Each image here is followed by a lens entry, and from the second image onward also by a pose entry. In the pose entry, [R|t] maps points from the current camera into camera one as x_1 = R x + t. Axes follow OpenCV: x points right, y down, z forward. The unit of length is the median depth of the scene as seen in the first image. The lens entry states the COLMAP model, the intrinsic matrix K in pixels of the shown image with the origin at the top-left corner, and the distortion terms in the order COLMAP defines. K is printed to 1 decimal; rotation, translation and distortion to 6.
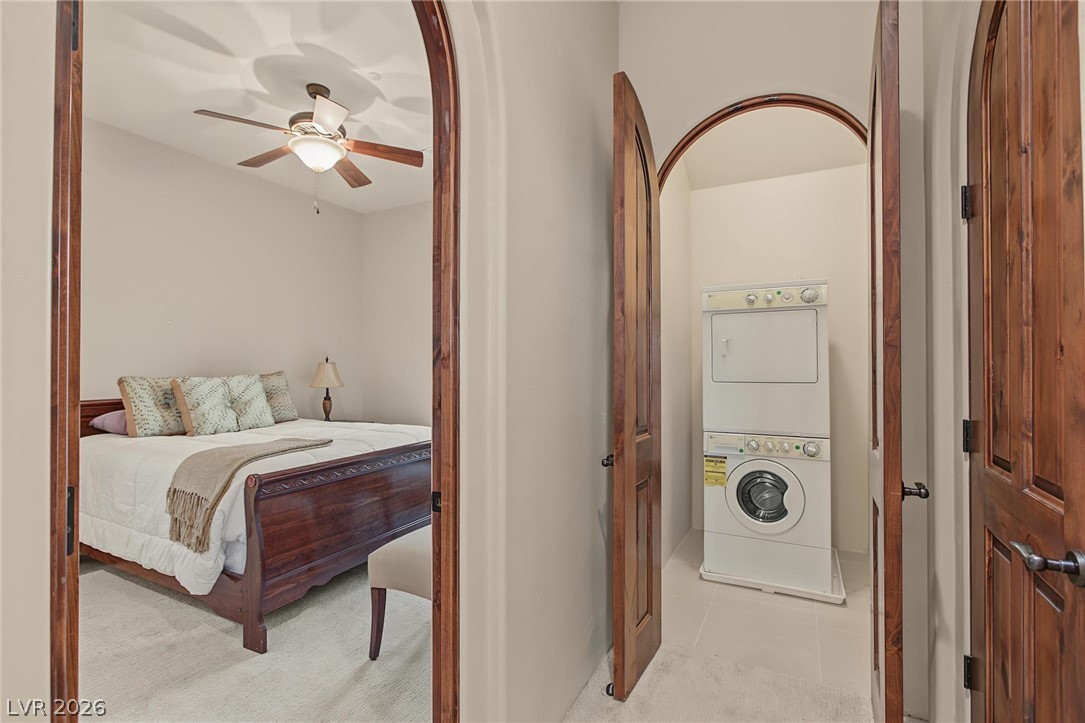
lens RADIAL K [[494.5, 0, 542.3], [0, 494.5, 360.8], [0, 0, 1]] dist [0.003401, 0.001151]
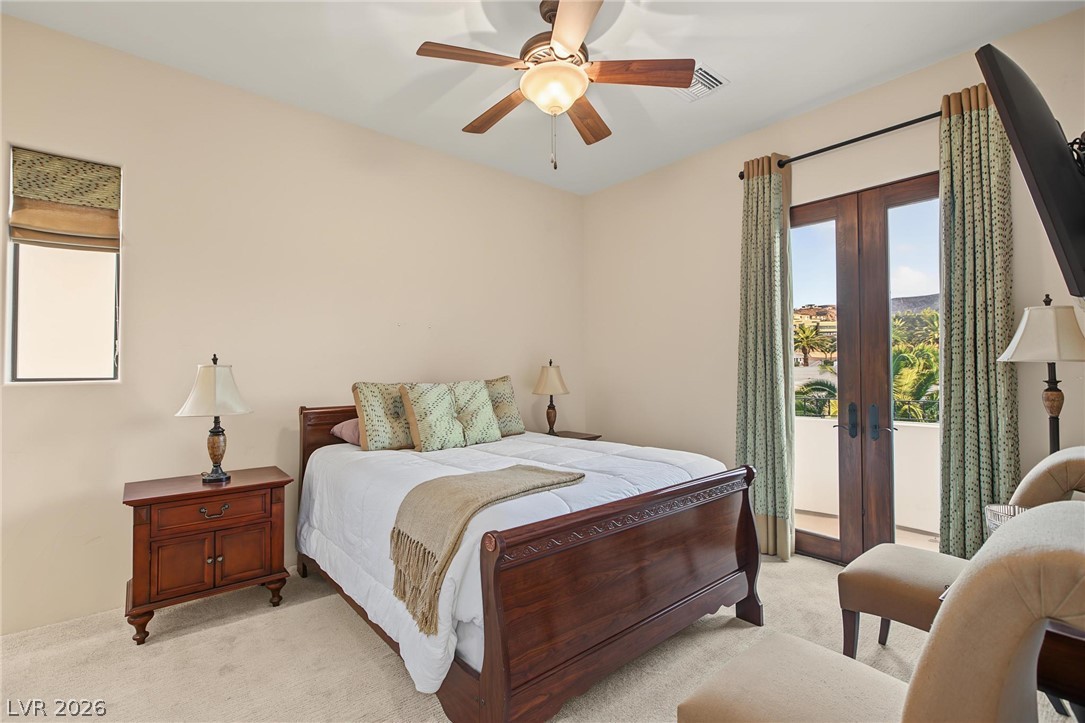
lens RADIAL K [[494.5, 0, 544.4], [0, 494.5, 362.8], [0, 0, 1]] dist [0.003401, 0.001151]
pose [[0.929661, -0.011307, -0.368242, -0.192053], [0.010060, 0.999935, -0.005306, 0.003918], [0.368278, 0.001228, 0.929715, 0.288057]]
